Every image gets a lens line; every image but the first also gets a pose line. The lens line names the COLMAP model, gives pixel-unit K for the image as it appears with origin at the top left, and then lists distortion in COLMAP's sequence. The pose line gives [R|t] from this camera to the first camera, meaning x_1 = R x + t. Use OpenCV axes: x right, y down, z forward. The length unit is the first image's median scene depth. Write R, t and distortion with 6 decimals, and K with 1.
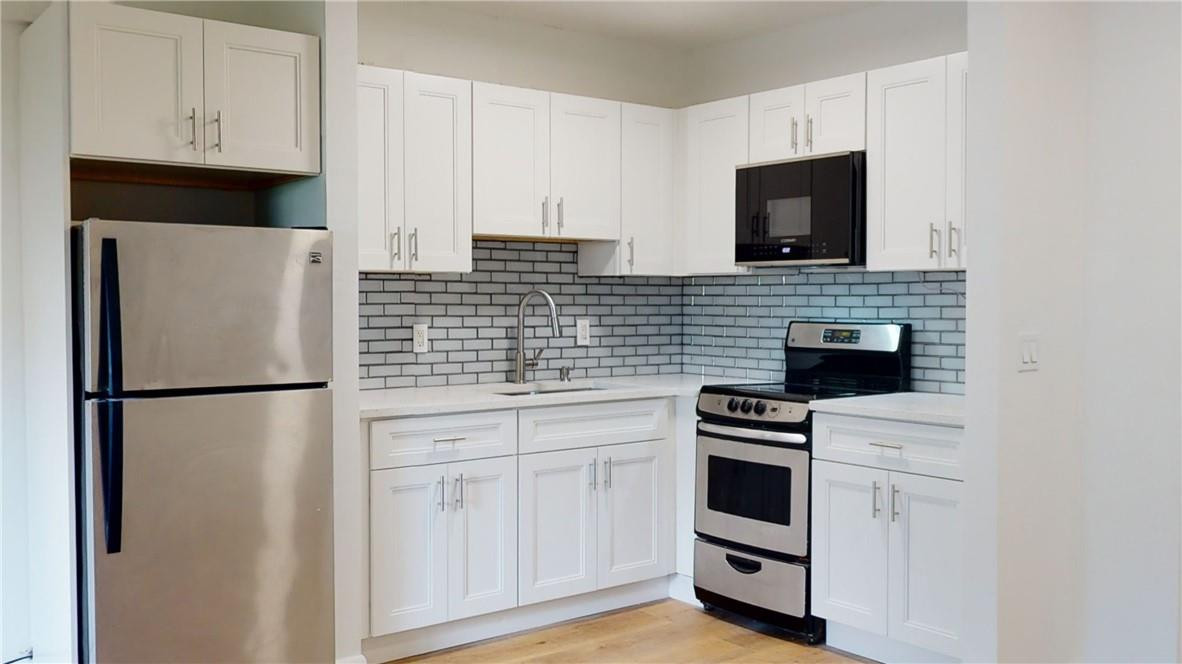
lens RADIAL K [[1094.7, 0, 591.6], [0, 1094.7, 335.3], [0, 0, 1]] dist [0.004375, 0.000000]
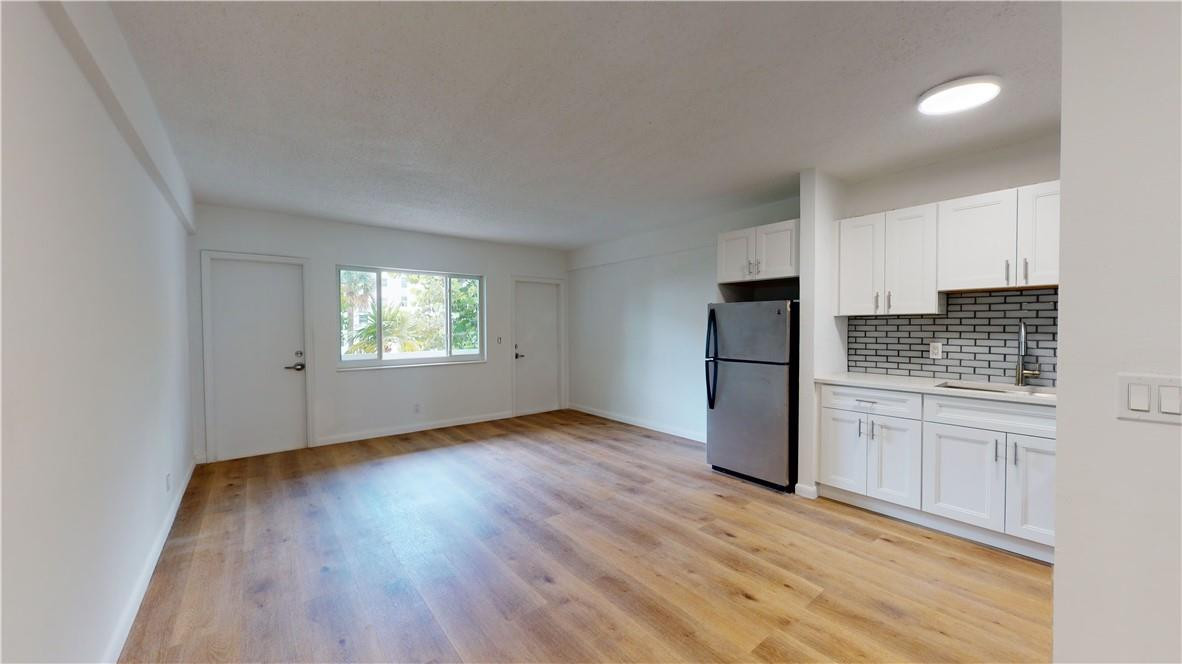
lens RADIAL K [[419.3, 0, 591.4], [0, 419.3, 333.4], [0, 0, 1]] dist [0.000311, -0.000274]
pose [[0.016957, 0.016256, -0.999724, 0.538110], [-0.032831, 0.999338, 0.015693, -0.018244], [0.999317, 0.032556, 0.017479, 0.445888]]
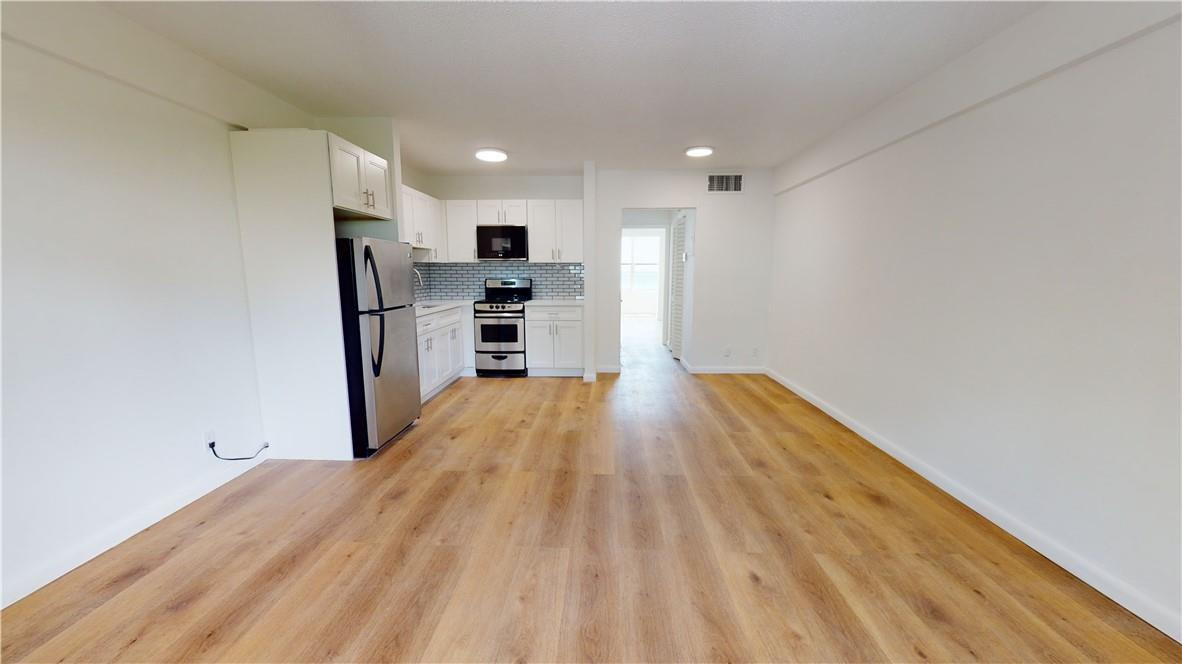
lens RADIAL K [[432.5, 0, 590.7], [0, 432.5, 332.5], [0, 0, 1]] dist [0.002738, 0.000155]
pose [[0.641407, -0.108165, 0.759538, -0.604554], [0.026186, 0.992521, 0.119231, -0.000714], [-0.766754, -0.056586, 0.639442, 0.020382]]
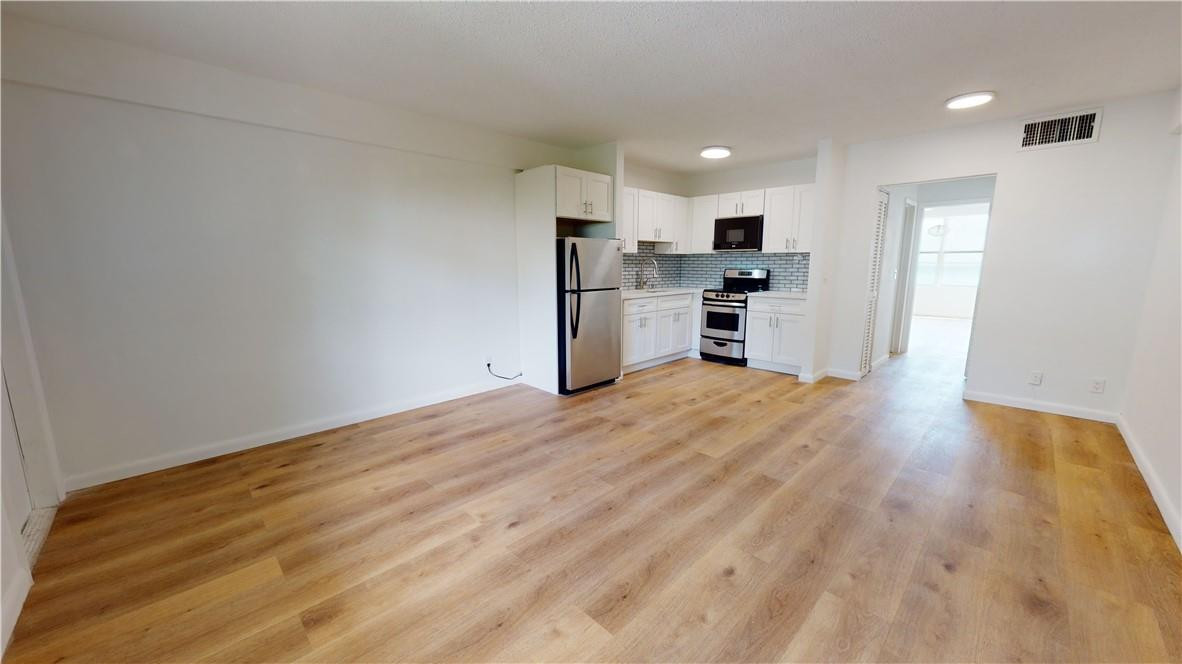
lens RADIAL K [[431.8, 0, 593.6], [0, 431.8, 333.6], [0, 0, 1]] dist [-0.000598, 0.000260]
pose [[0.992720, -0.020808, 0.118632, -0.379353], [0.005216, 0.991467, 0.130251, 0.008316], [-0.120330, -0.128684, 0.984358, -0.213985]]
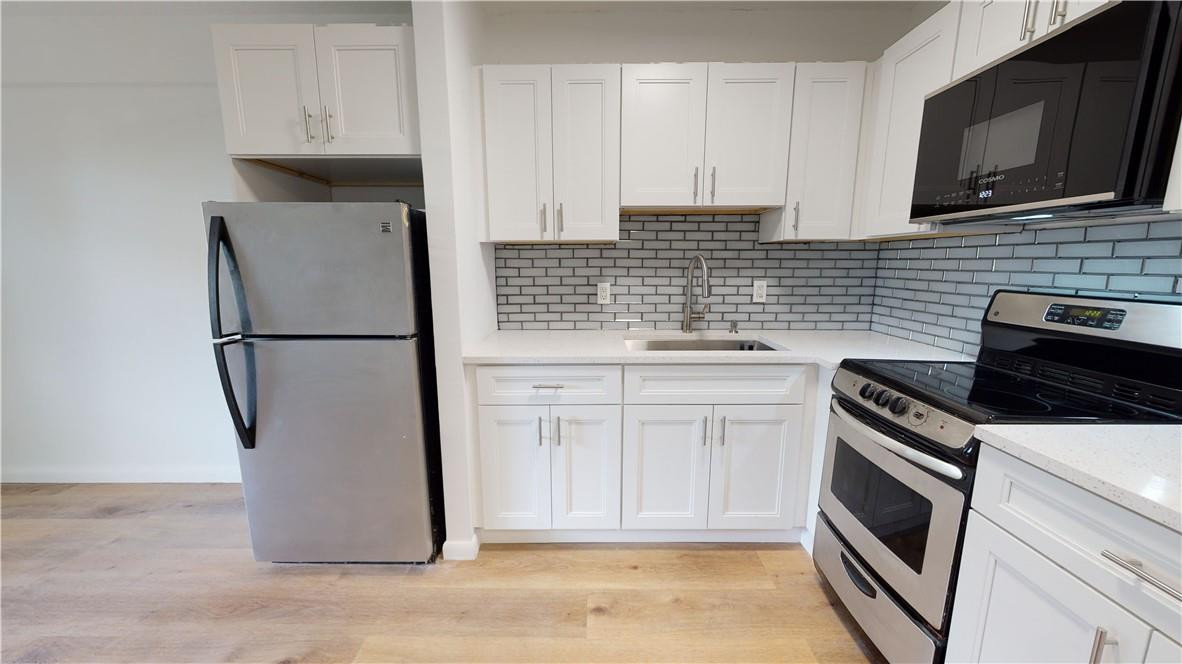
lens RADIAL K [[419.3, 0, 591.0], [0, 419.3, 334.1], [0, 0, 1]] dist [-0.000520, 0.000276]
pose [[0.783484, 0.103107, -0.612798, 0.153183], [-0.018670, 0.989599, 0.142635, -0.021373], [0.621131, -0.100311, 0.777260, 0.617819]]
